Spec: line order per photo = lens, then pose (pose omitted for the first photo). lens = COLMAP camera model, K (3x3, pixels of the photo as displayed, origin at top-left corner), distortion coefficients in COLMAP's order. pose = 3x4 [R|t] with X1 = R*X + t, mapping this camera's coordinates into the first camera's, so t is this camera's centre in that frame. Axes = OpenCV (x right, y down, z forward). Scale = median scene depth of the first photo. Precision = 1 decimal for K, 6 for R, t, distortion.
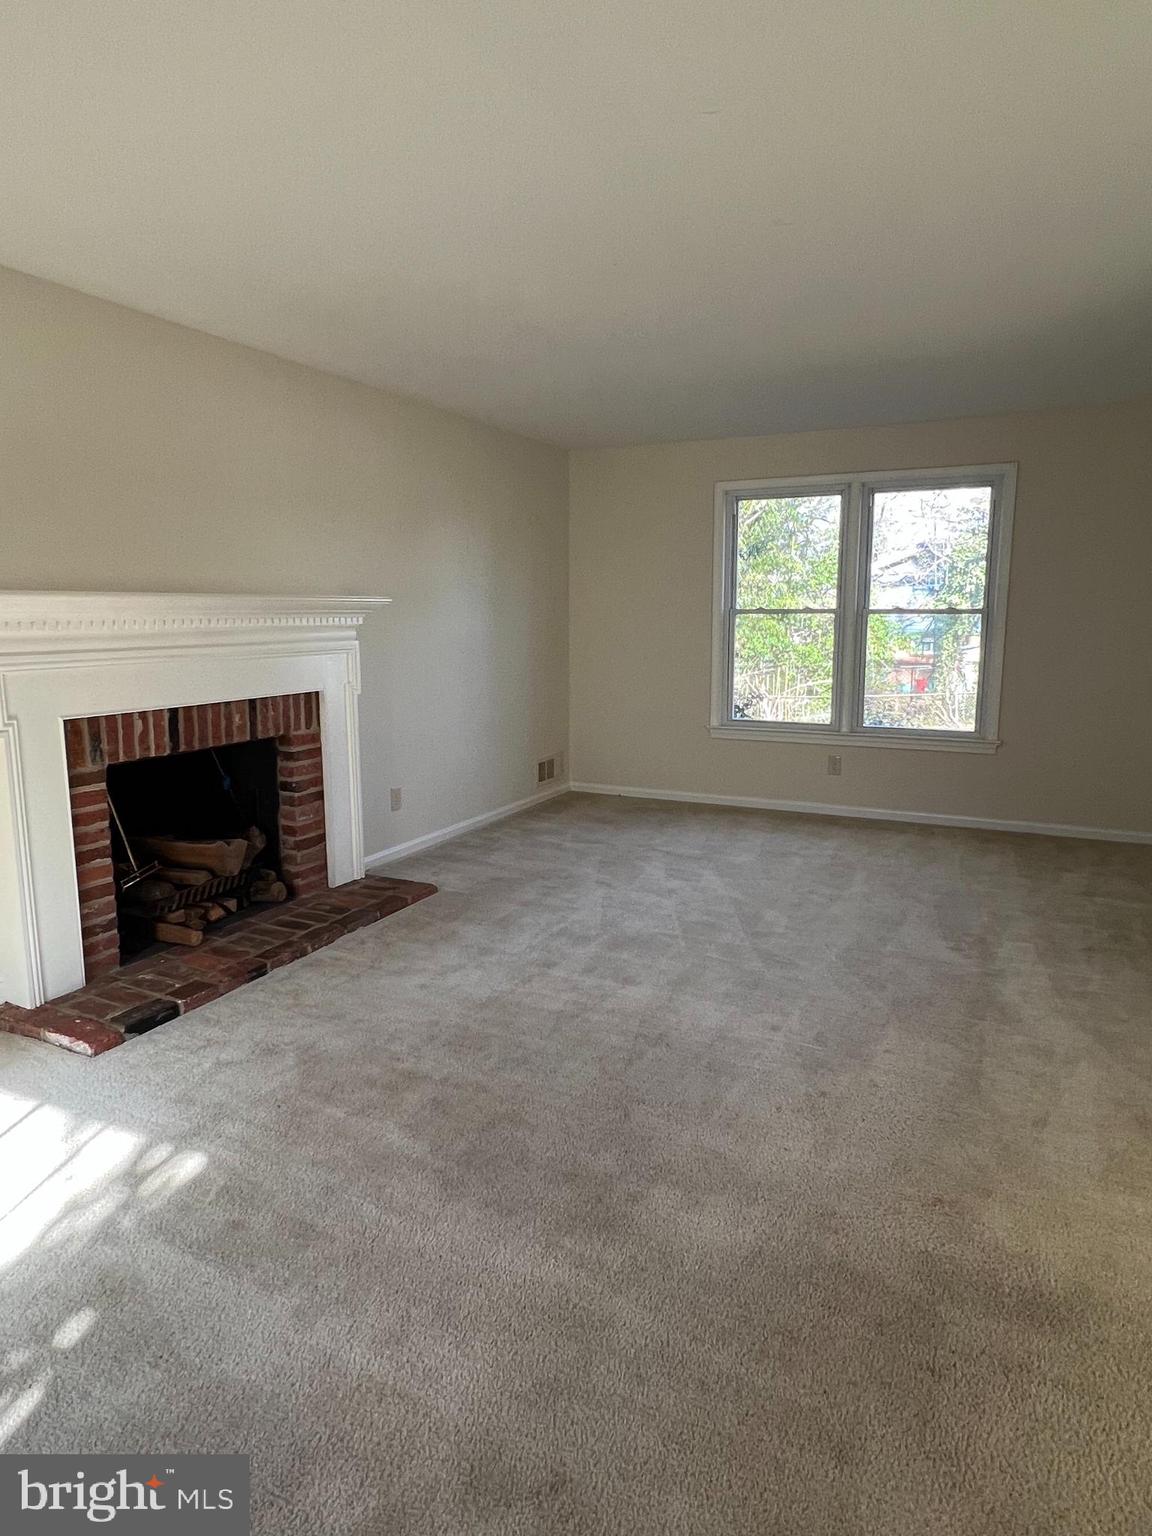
lens RADIAL K [[928.5, 0, 576.0], [0, 928.5, 768.0], [0, 0, 1]] dist [-0.005379, -0.001037]
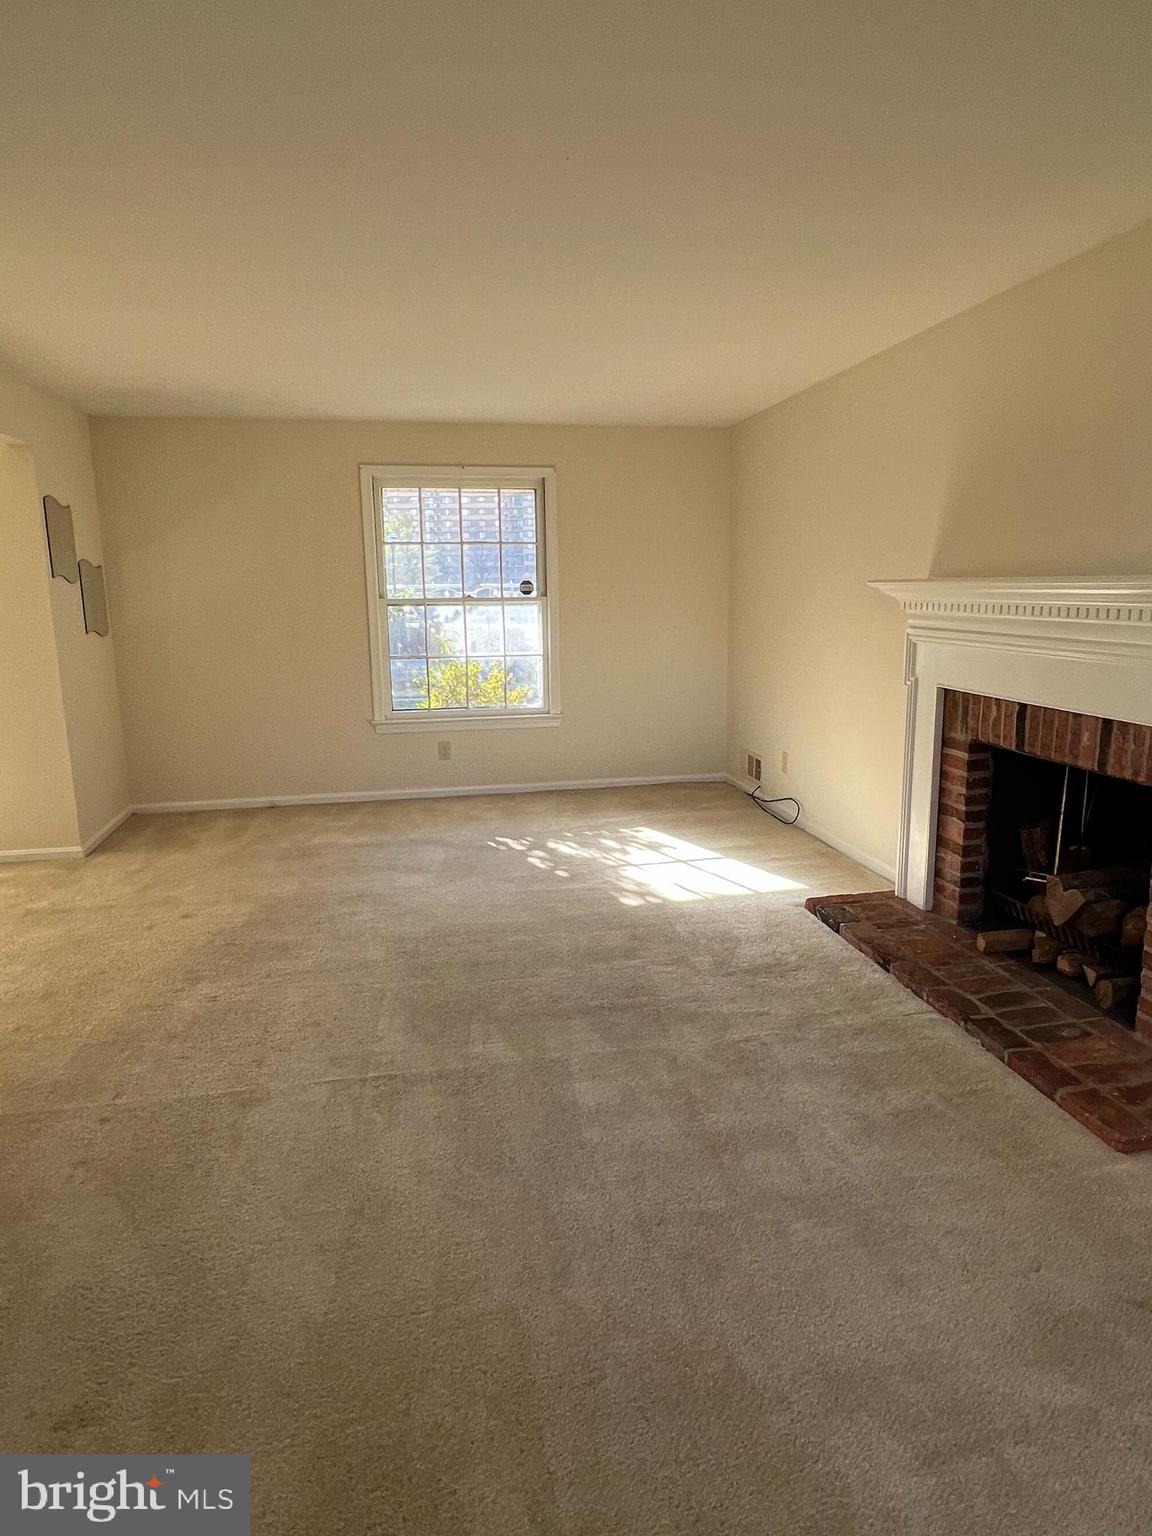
lens RADIAL K [[928.5, 0, 576.0], [0, 928.5, 768.0], [0, 0, 1]] dist [-0.005379, -0.001037]
pose [[-0.797479, 0.134291, -0.588211, 0.466812], [-0.082863, 0.941299, 0.327246, -0.269030], [0.597629, 0.309713, -0.739539, 1.447303]]
